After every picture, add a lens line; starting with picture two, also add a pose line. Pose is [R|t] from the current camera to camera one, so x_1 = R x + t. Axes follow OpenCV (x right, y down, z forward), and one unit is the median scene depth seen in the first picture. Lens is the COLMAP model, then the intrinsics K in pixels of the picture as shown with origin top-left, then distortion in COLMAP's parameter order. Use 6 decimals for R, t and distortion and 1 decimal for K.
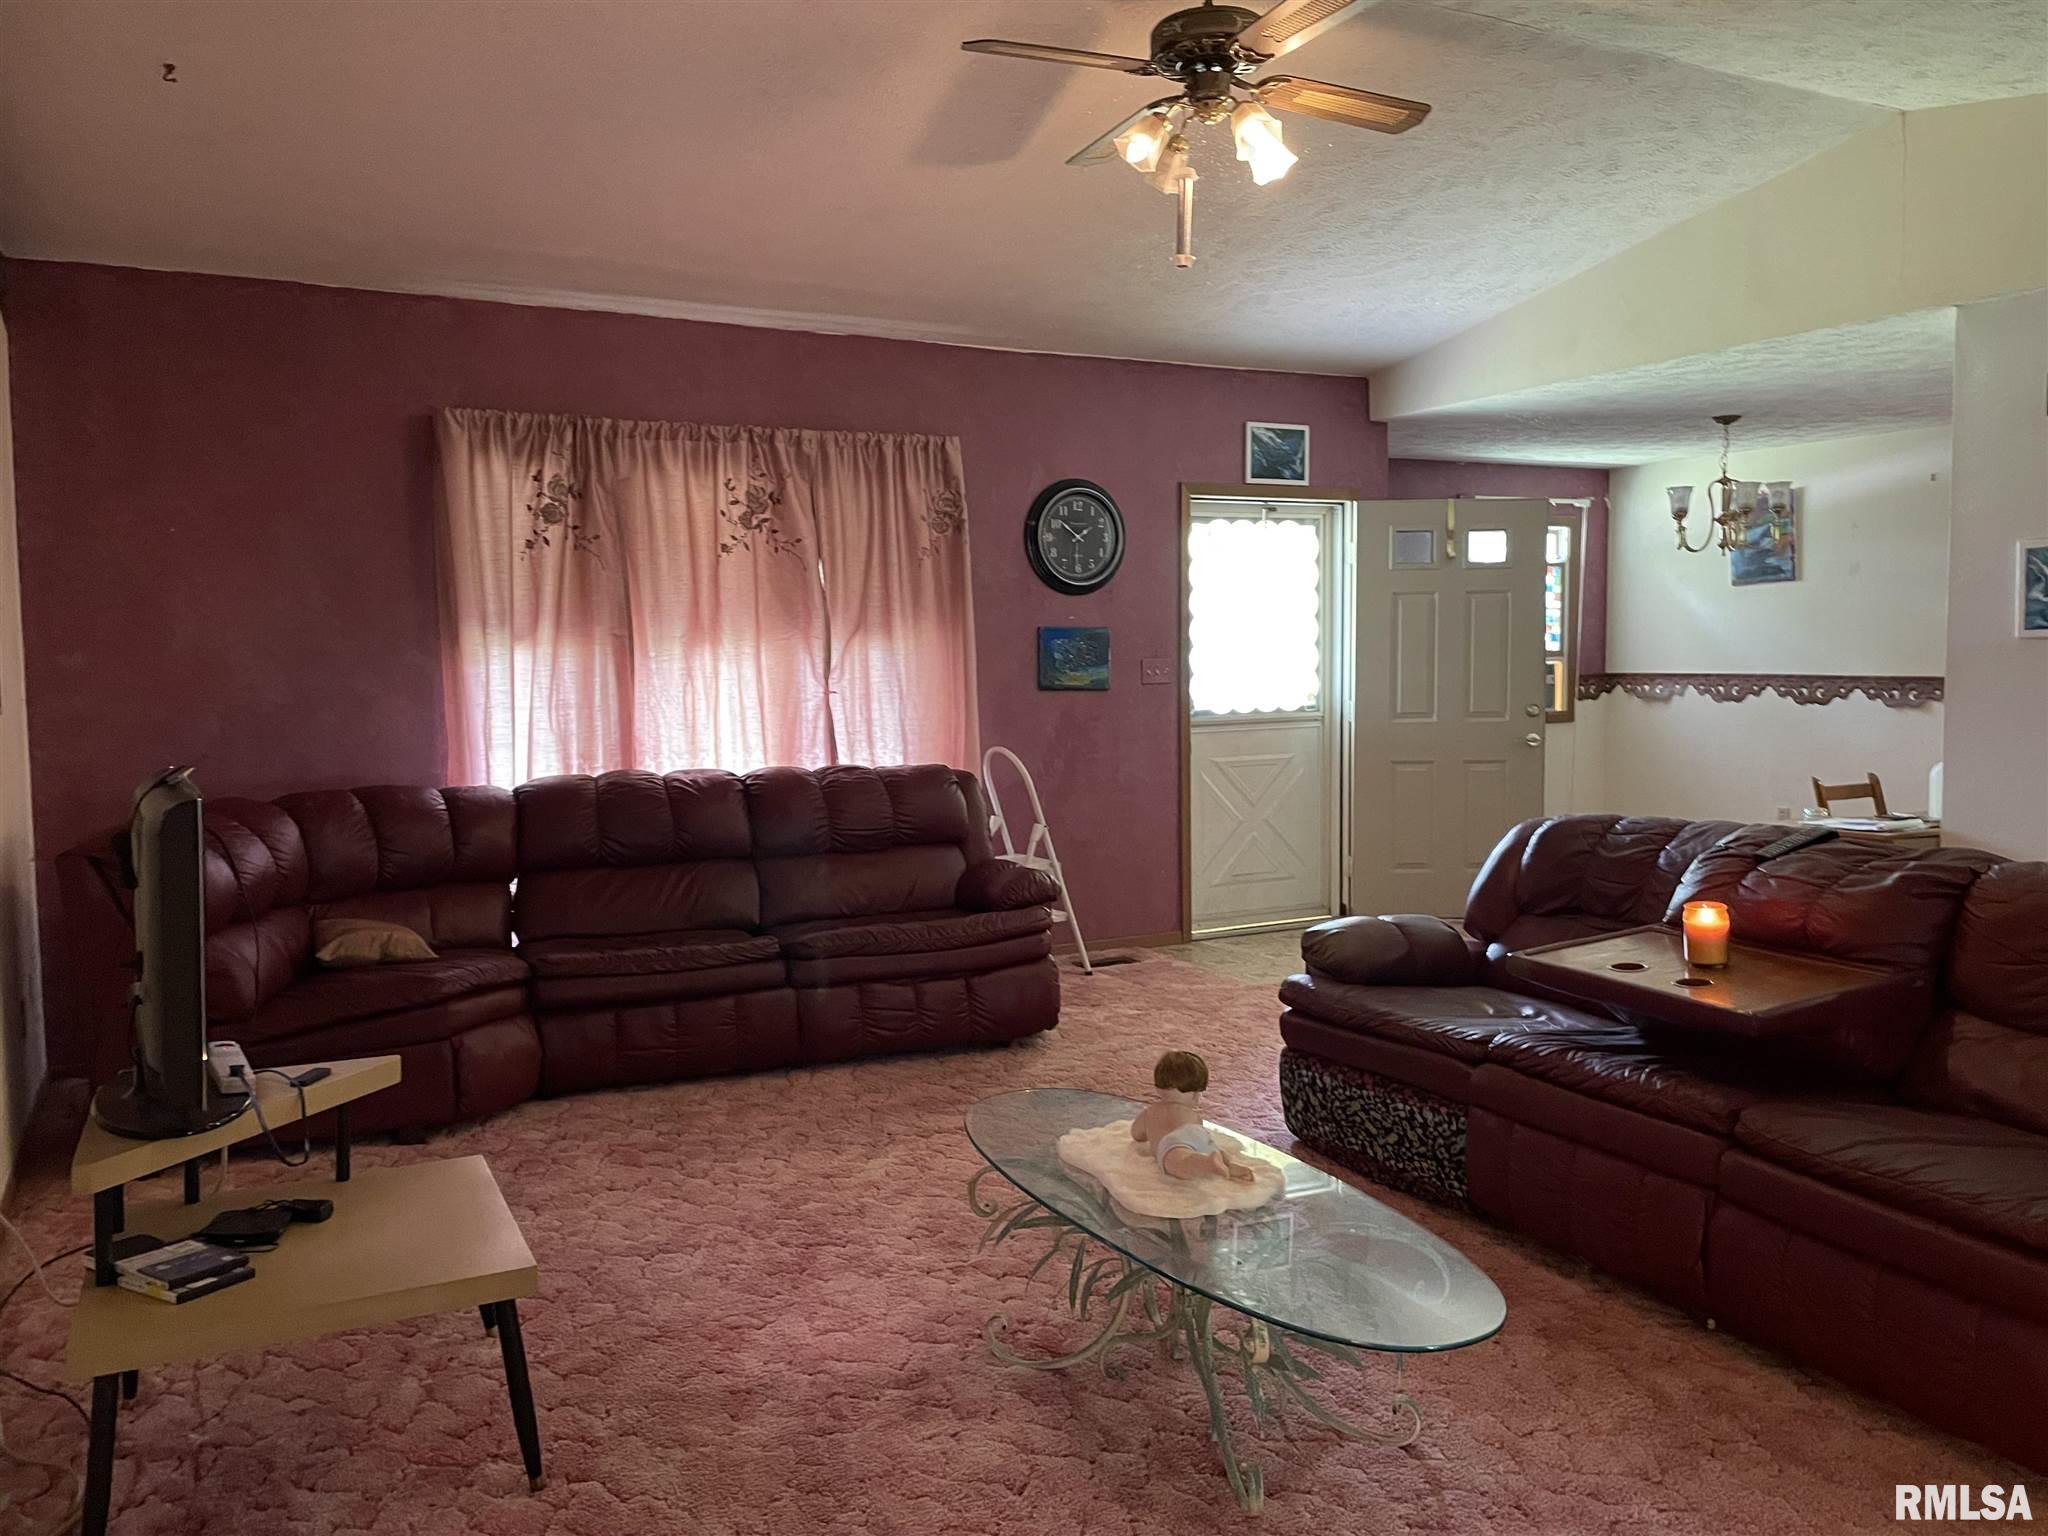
lens RADIAL K [[1558.7, 0, 1023.4], [0, 1558.7, 770.2], [0, 0, 1]] dist [0.047819, -0.051728]
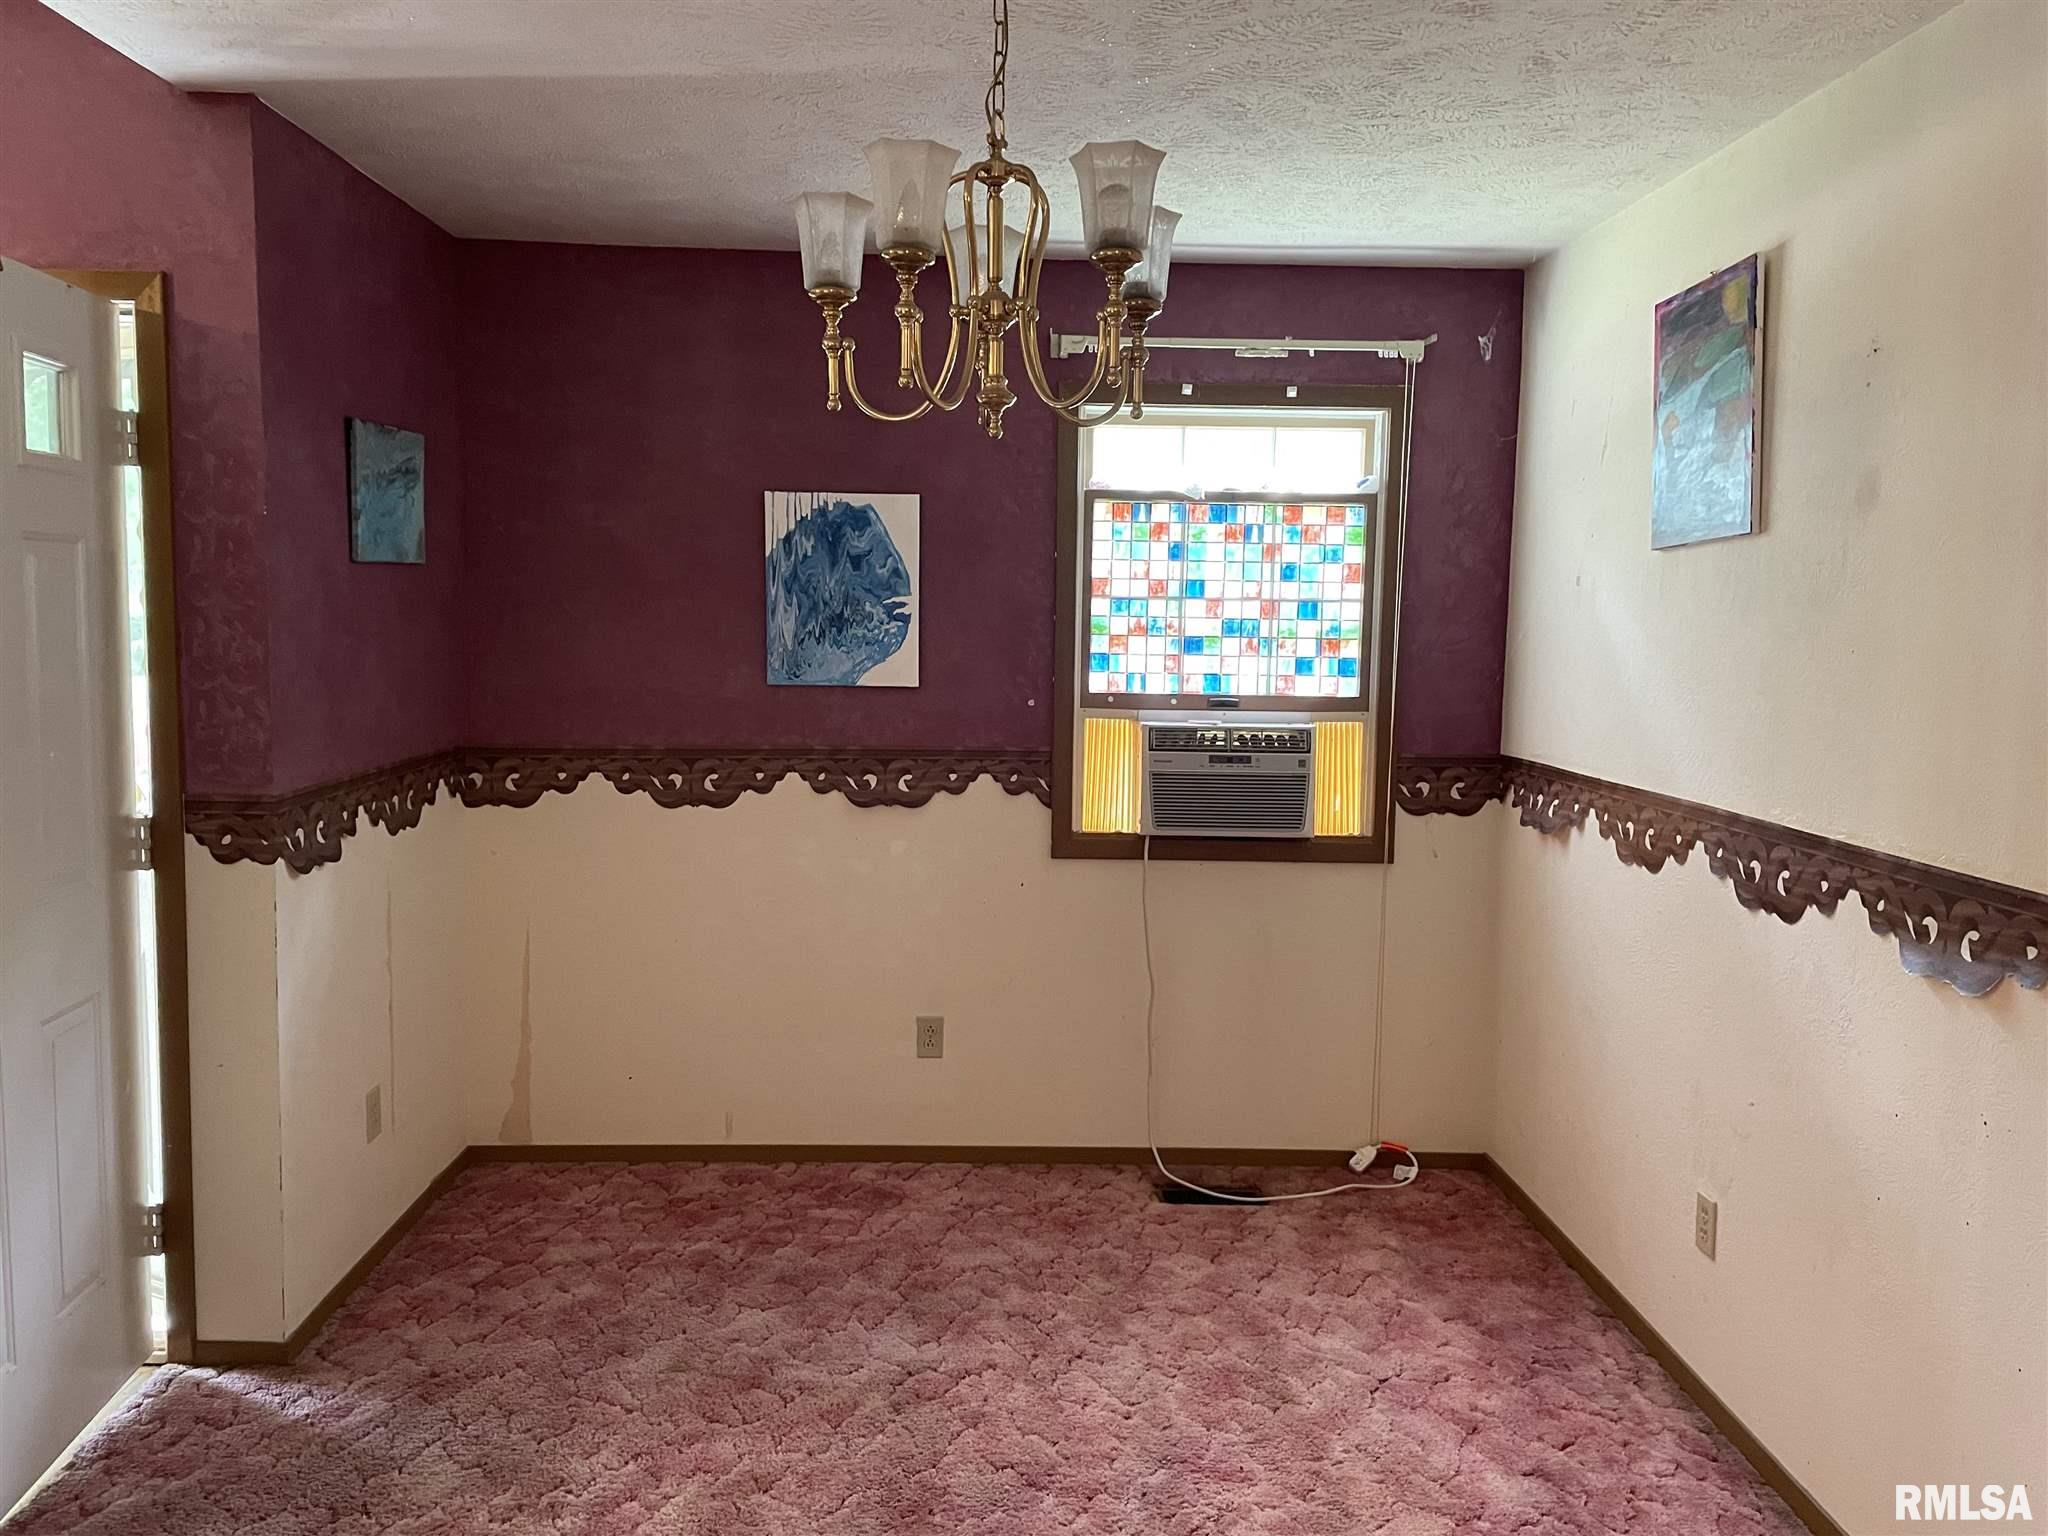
lens RADIAL K [[1558.7, 0, 1024.2], [0, 1558.7, 760.7], [0, 0, 1]] dist [0.047819, -0.051728]
pose [[0.895222, 0.070118, -0.440070, 0.452300], [-0.065835, 0.997517, 0.025012, -0.063748], [0.440731, 0.006580, 0.897615, 0.573082]]
